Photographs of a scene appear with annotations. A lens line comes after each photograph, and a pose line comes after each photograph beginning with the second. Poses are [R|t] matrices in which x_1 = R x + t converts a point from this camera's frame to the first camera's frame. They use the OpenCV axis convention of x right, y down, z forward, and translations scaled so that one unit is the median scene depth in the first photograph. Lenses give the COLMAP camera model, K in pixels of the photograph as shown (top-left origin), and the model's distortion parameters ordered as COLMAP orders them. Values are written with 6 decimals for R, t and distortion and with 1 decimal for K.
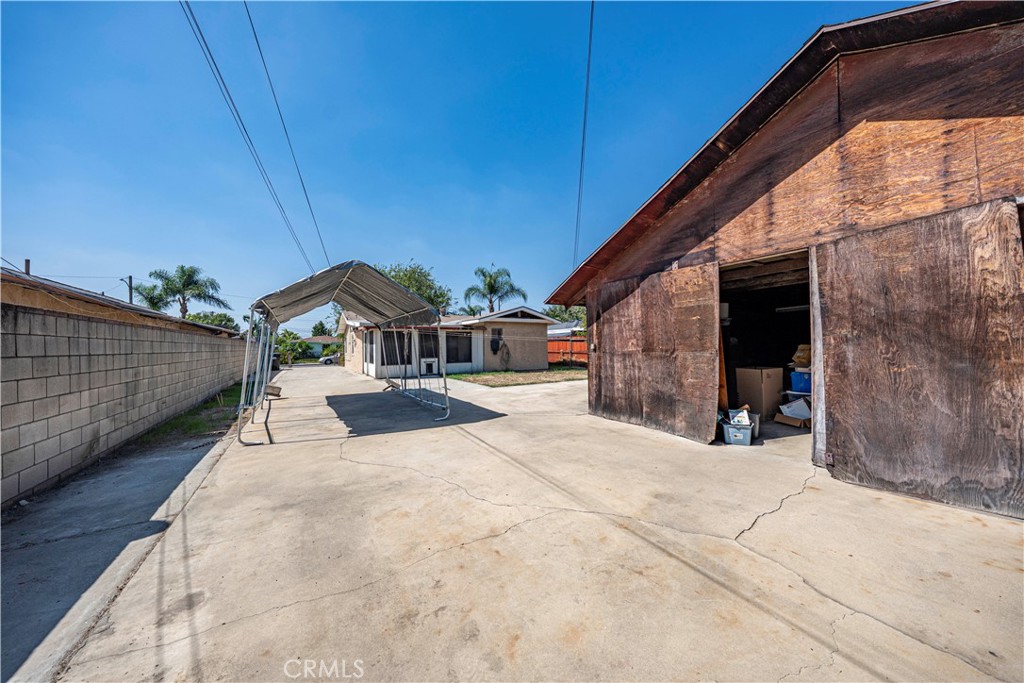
lens RADIAL K [[348.7, 0, 513.7], [0, 348.7, 339.4], [0, 0, 1]] dist [0.004563, 0.000106]
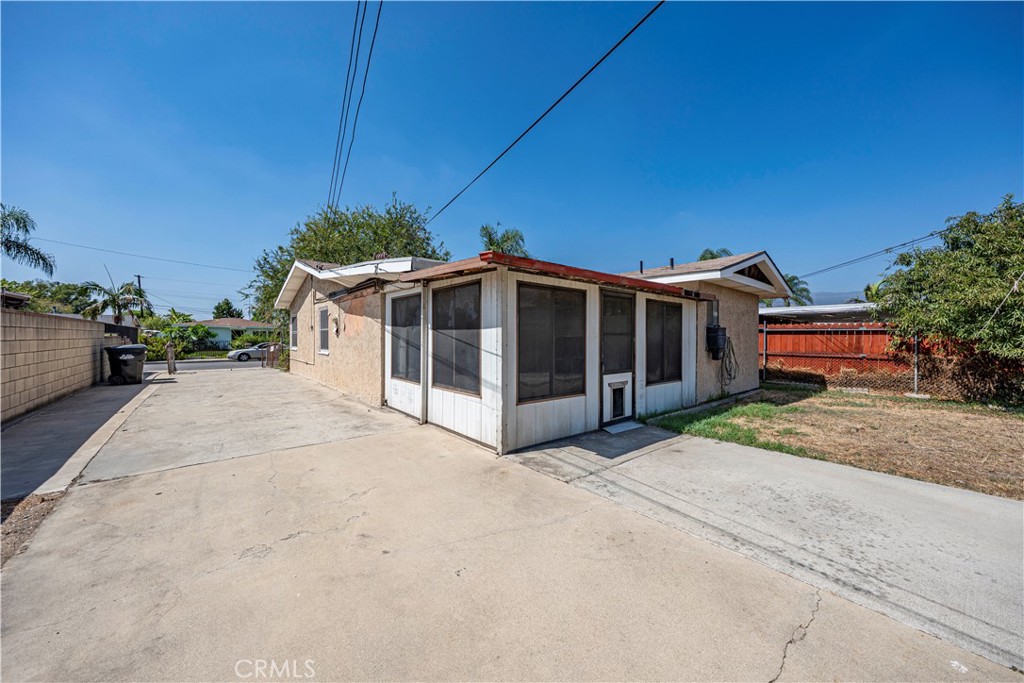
lens RADIAL K [[348.7, 0, 506.0], [0, 348.7, 345.0], [0, 0, 1]] dist [0.004563, 0.000106]
pose [[0.984211, 0.015840, 0.176286, -1.171138], [-0.022749, 0.999047, 0.037238, 0.046057], [-0.175528, -0.040660, 0.983634, 1.948180]]
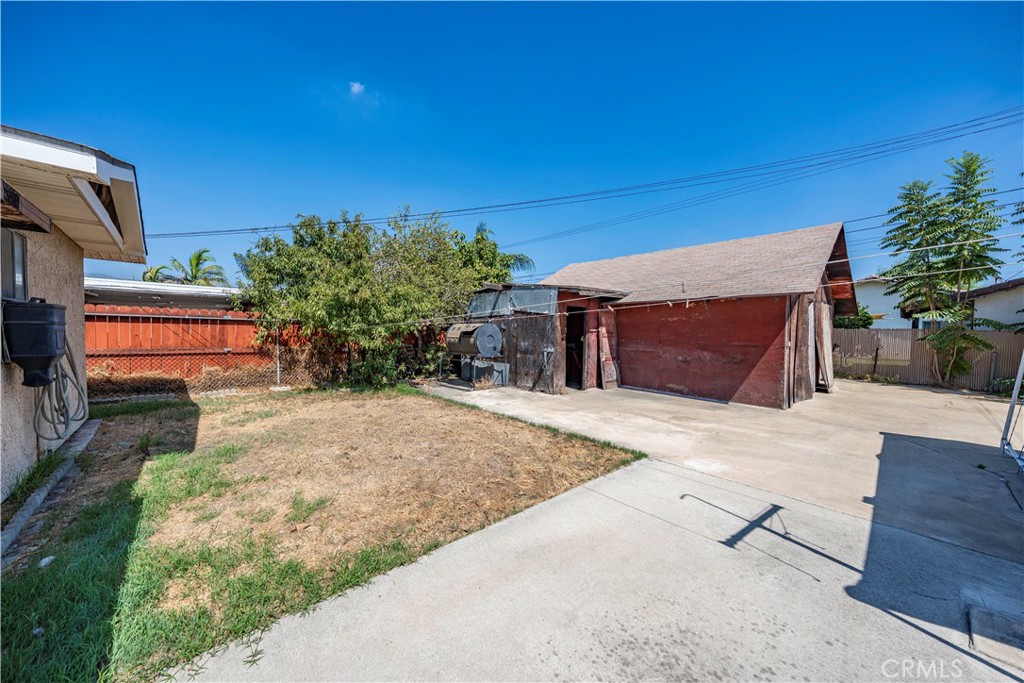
lens RADIAL K [[362.0, 0, 502.8], [0, 362.0, 340.4], [0, 0, 1]] dist [0.001081, 0.000203]
pose [[-0.224442, -0.010647, 0.974429, -0.854964], [-0.032886, 0.999454, 0.003346, 0.041605], [-0.973932, -0.031294, -0.224669, 2.536087]]
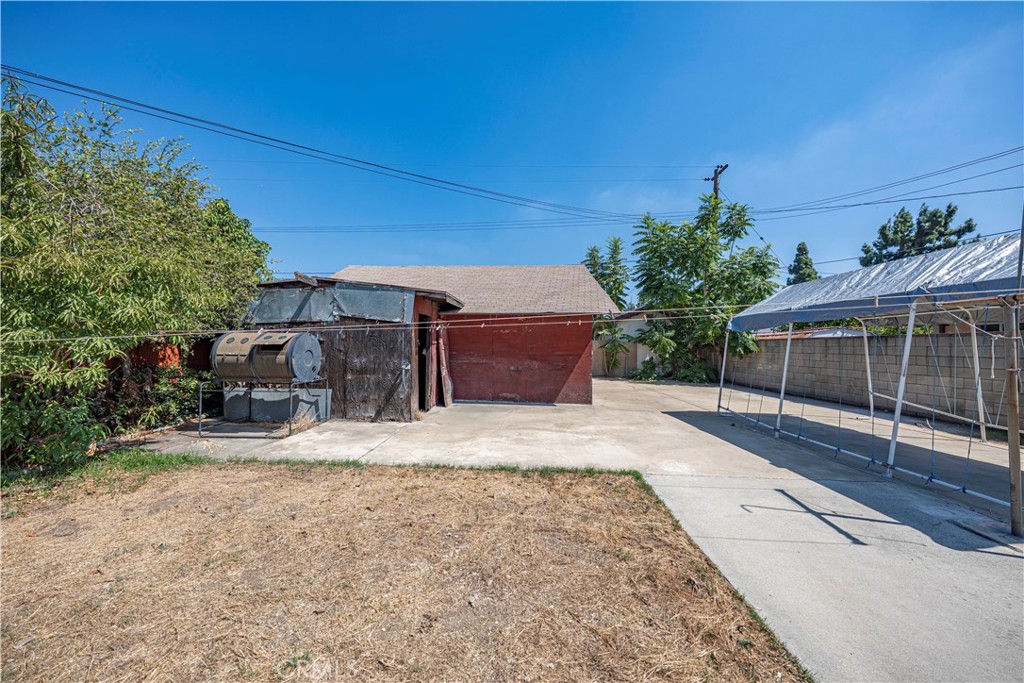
lens RADIAL K [[348.7, 0, 511.8], [0, 348.7, 341.9], [0, 0, 1]] dist [0.004563, 0.000106]
pose [[-0.845871, 0.015519, 0.533162, -0.343056], [-0.004952, 0.999305, -0.036943, 0.036997], [-0.533365, -0.033889, -0.845206, 2.814059]]
